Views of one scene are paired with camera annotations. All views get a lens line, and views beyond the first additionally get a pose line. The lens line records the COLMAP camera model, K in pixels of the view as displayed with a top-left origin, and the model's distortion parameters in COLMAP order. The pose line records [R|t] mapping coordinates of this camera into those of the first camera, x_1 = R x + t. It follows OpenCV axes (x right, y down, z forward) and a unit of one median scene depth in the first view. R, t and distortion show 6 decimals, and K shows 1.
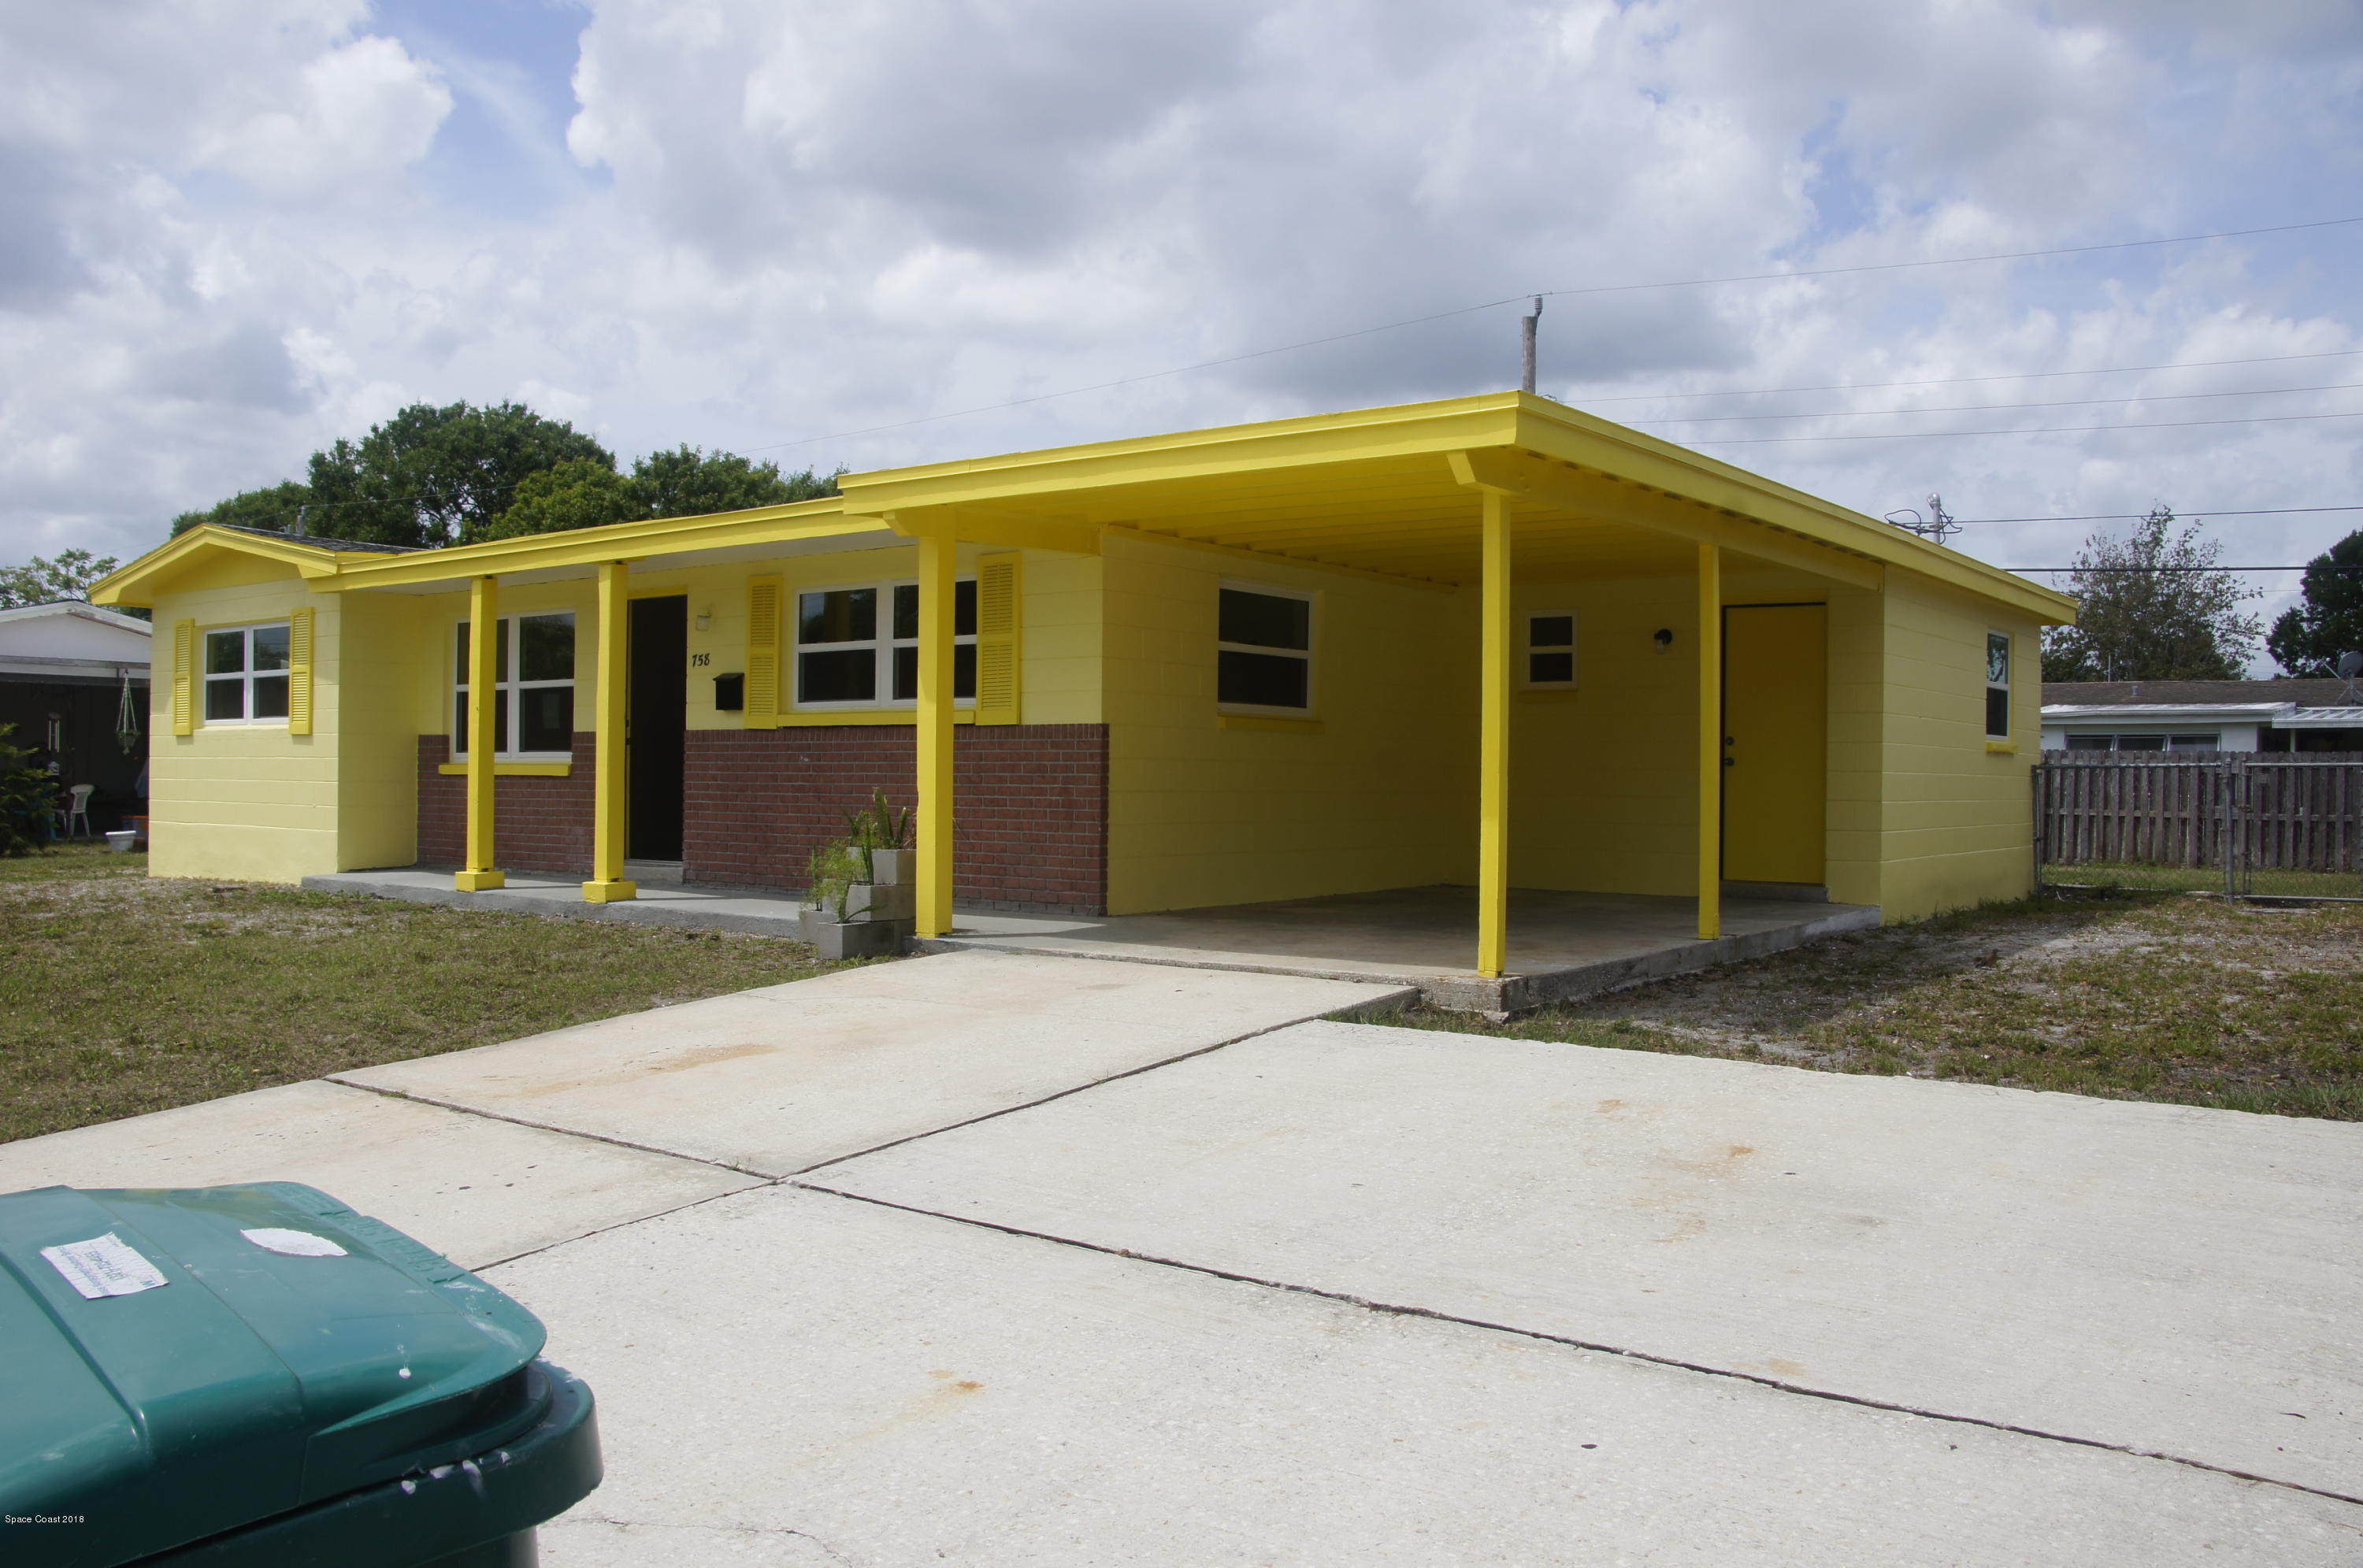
lens RADIAL K [[1996.8, 0, 1181.5], [0, 1996.8, 784.0], [0, 0, 1]] dist [-0.183525, 0.198468]
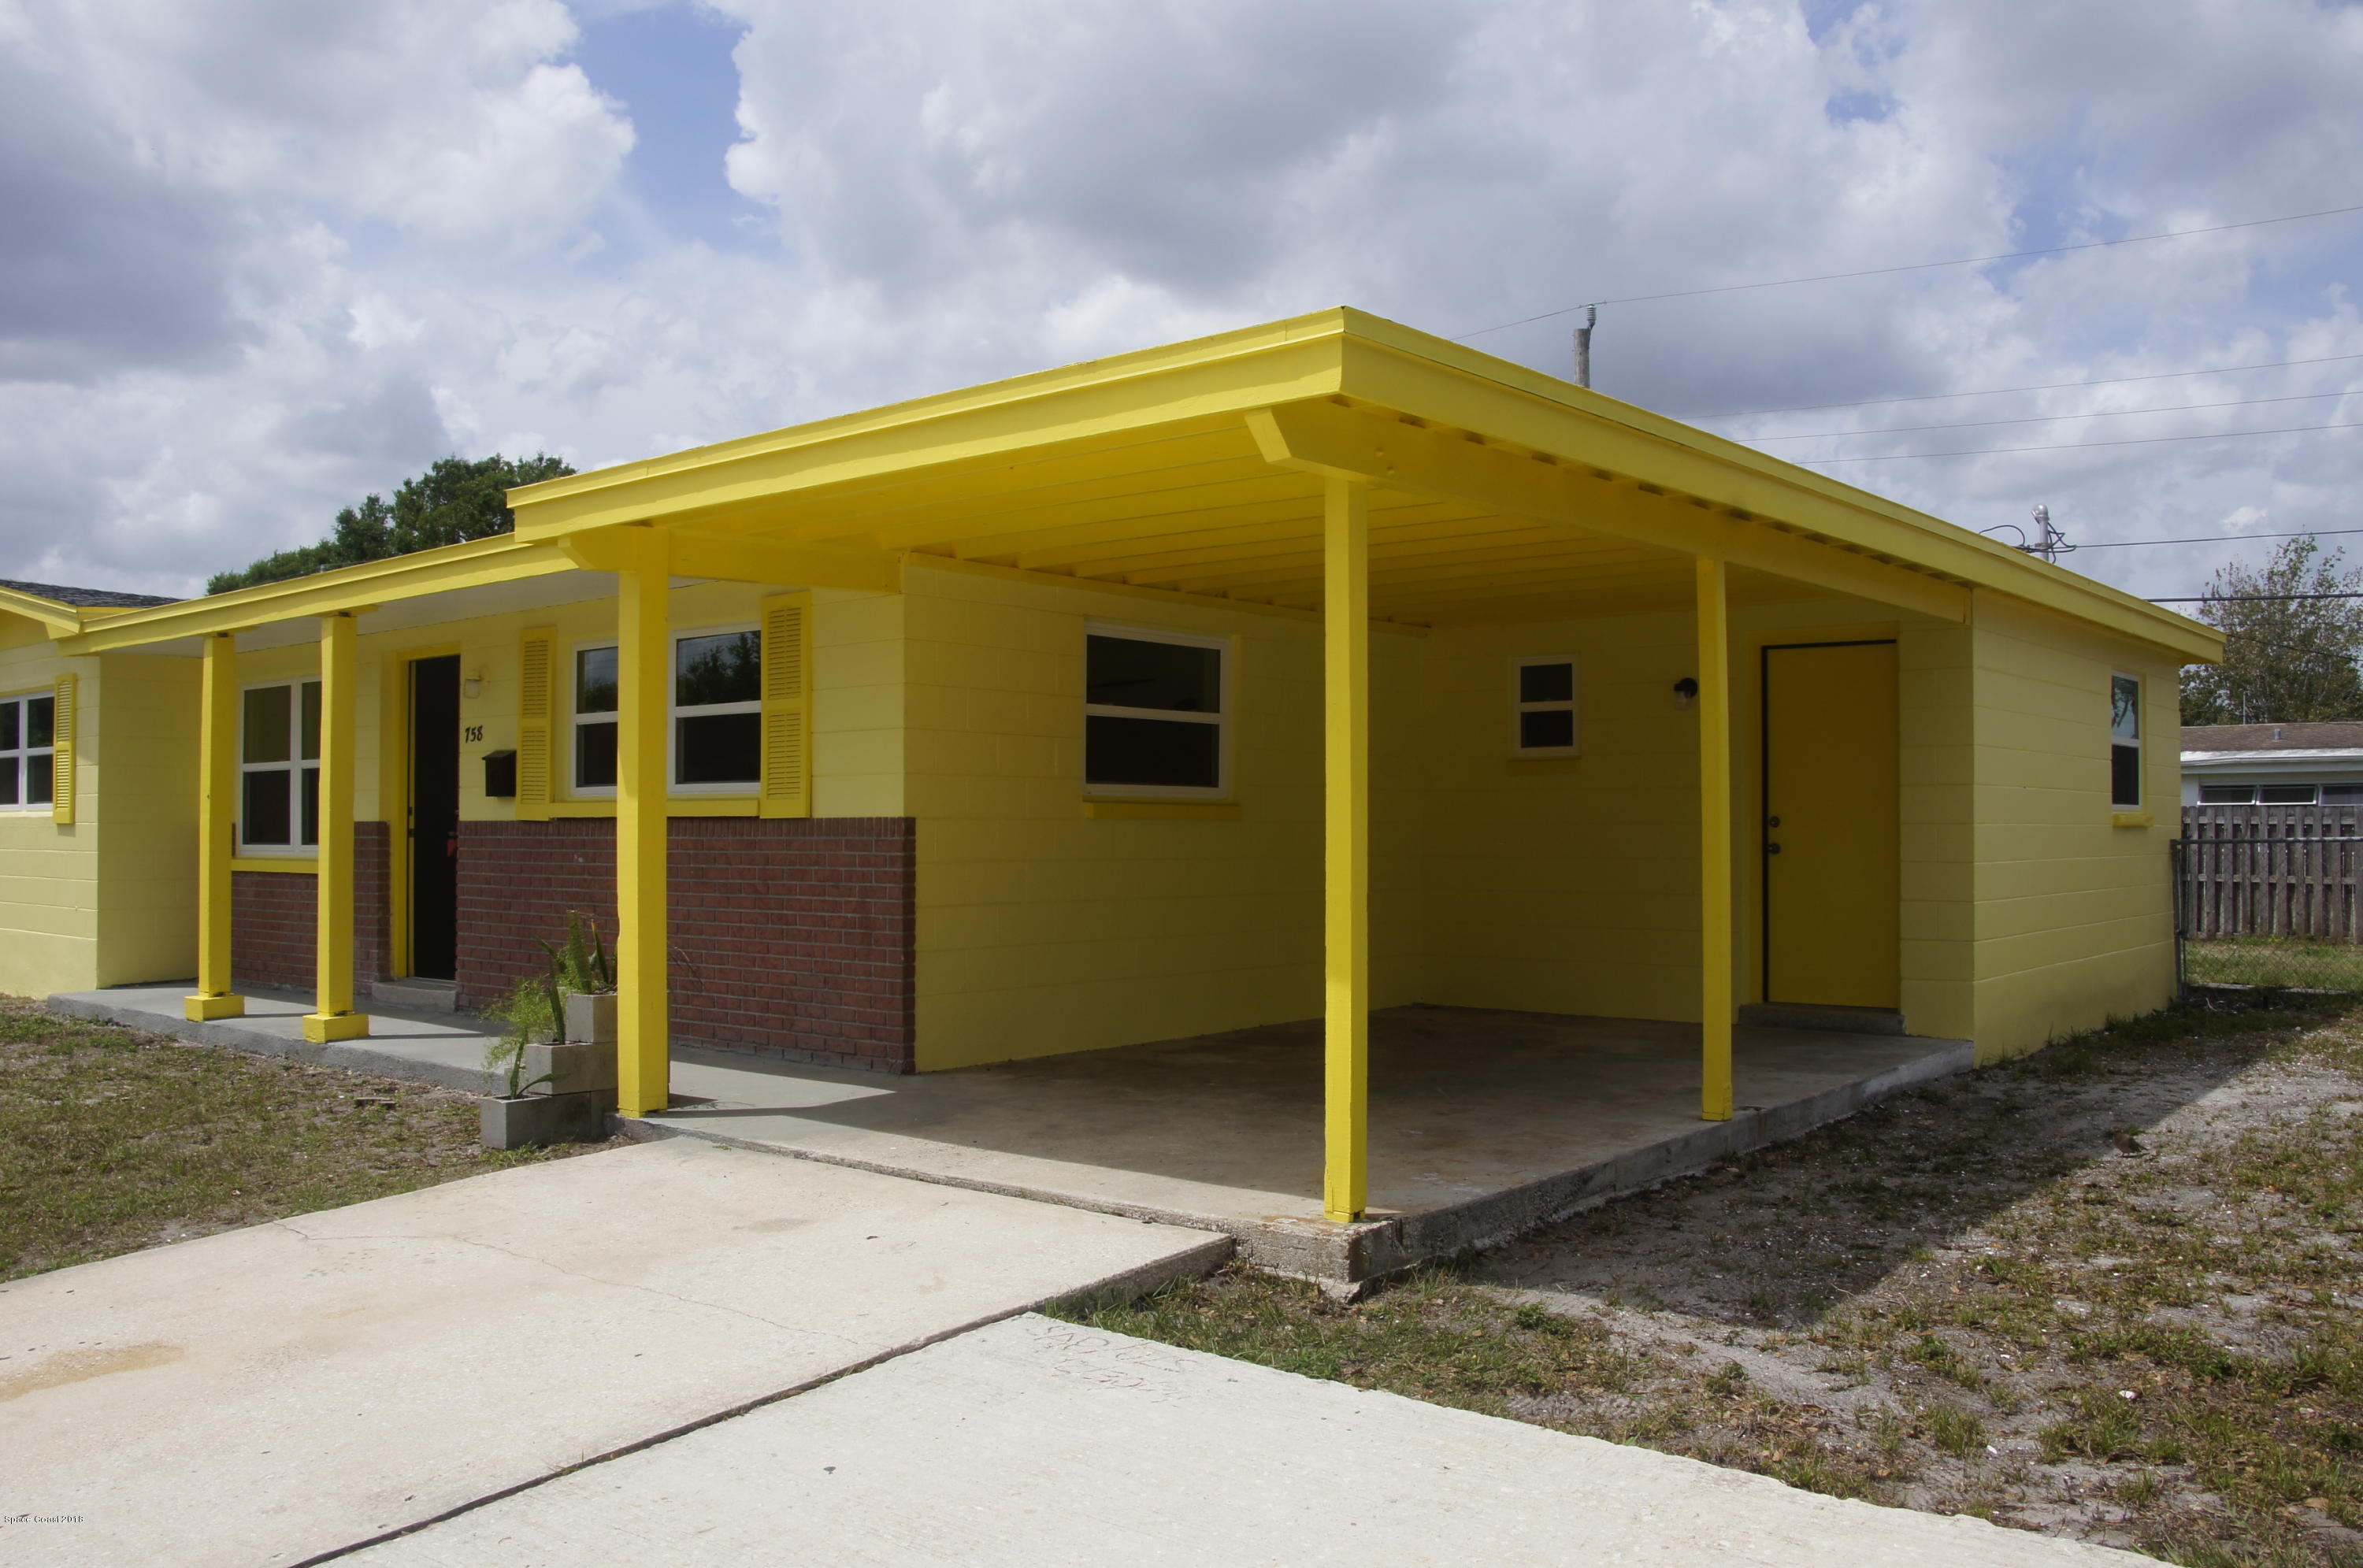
lens RADIAL K [[1996.8, 0, 1181.5], [0, 1996.8, 784.0], [0, 0, 1]] dist [-0.183525, 0.198468]
pose [[0.998458, -0.010897, -0.054437, 0.096300], [0.009491, 0.999617, -0.026007, -0.020483], [0.054700, 0.025450, 0.998178, 0.238133]]
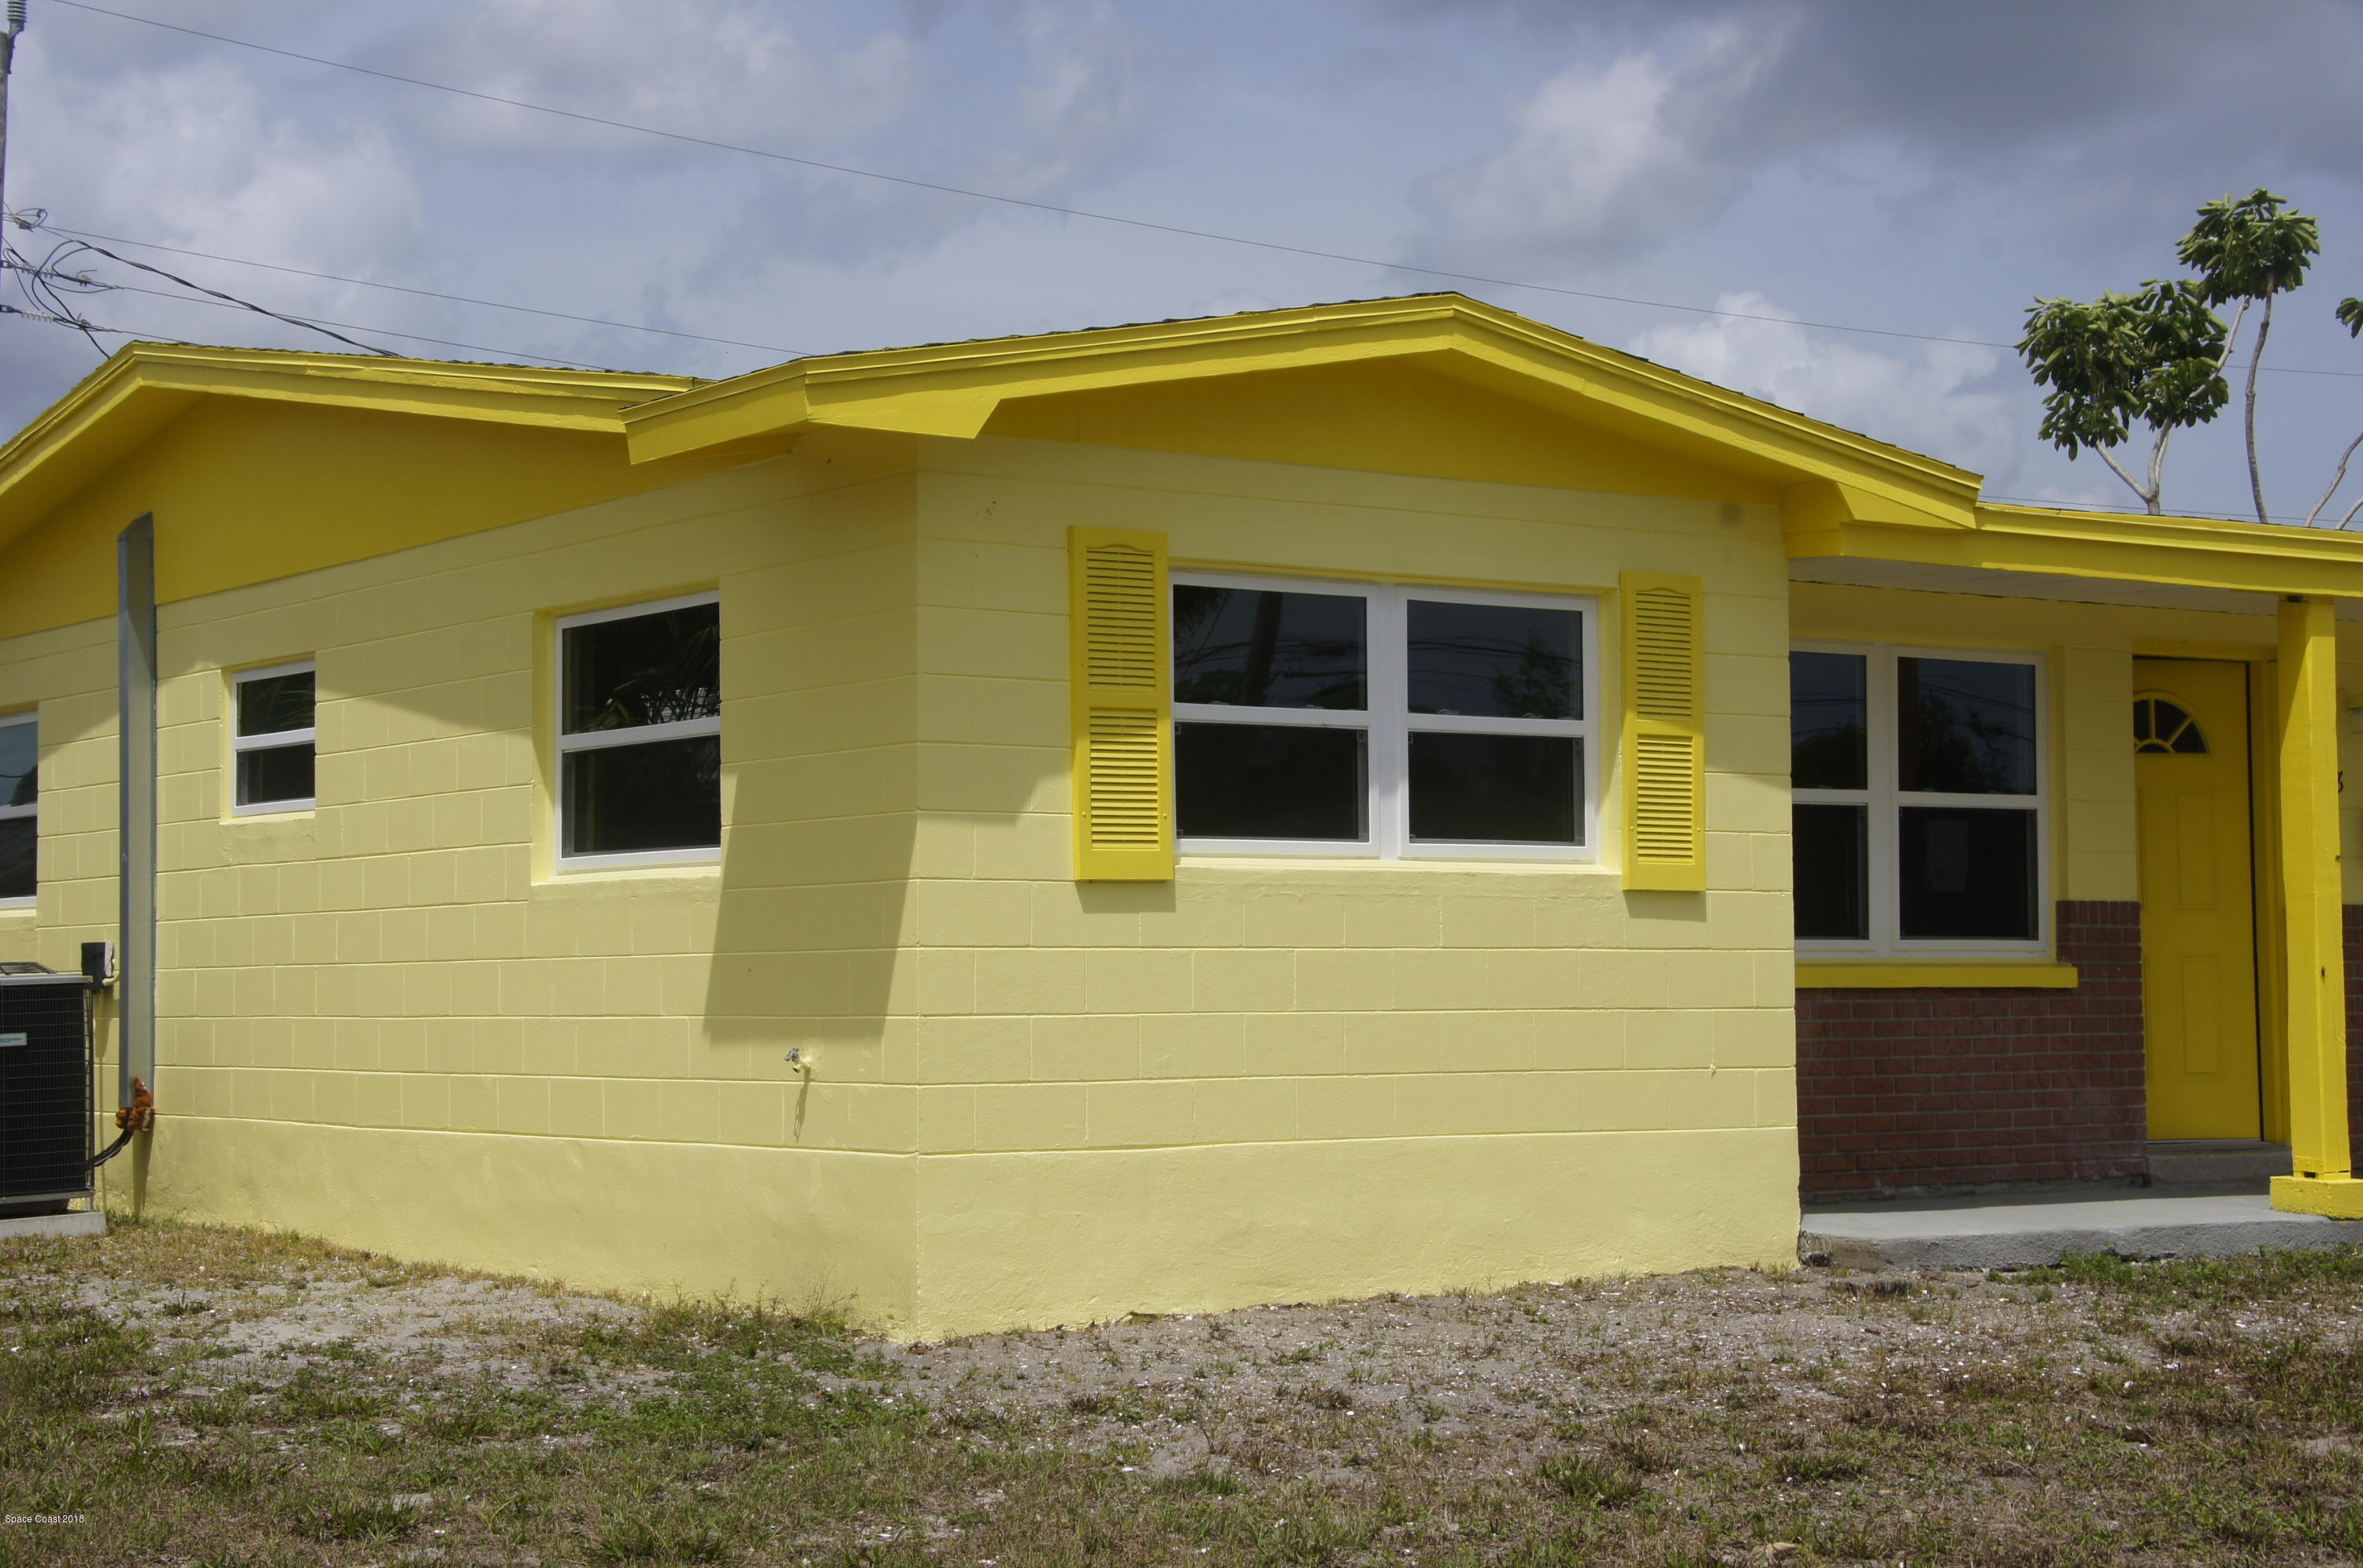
lens RADIAL K [[3541.7, 0, 1181.5], [0, 3541.7, 784.0], [0, 0, 1]] dist [0.164691, -0.015233]
pose [[0.317393, 0.038536, 0.947511, -1.463414], [0.002355, 0.999139, -0.041425, -0.022337], [-0.948291, 0.015379, 0.317029, 1.071749]]
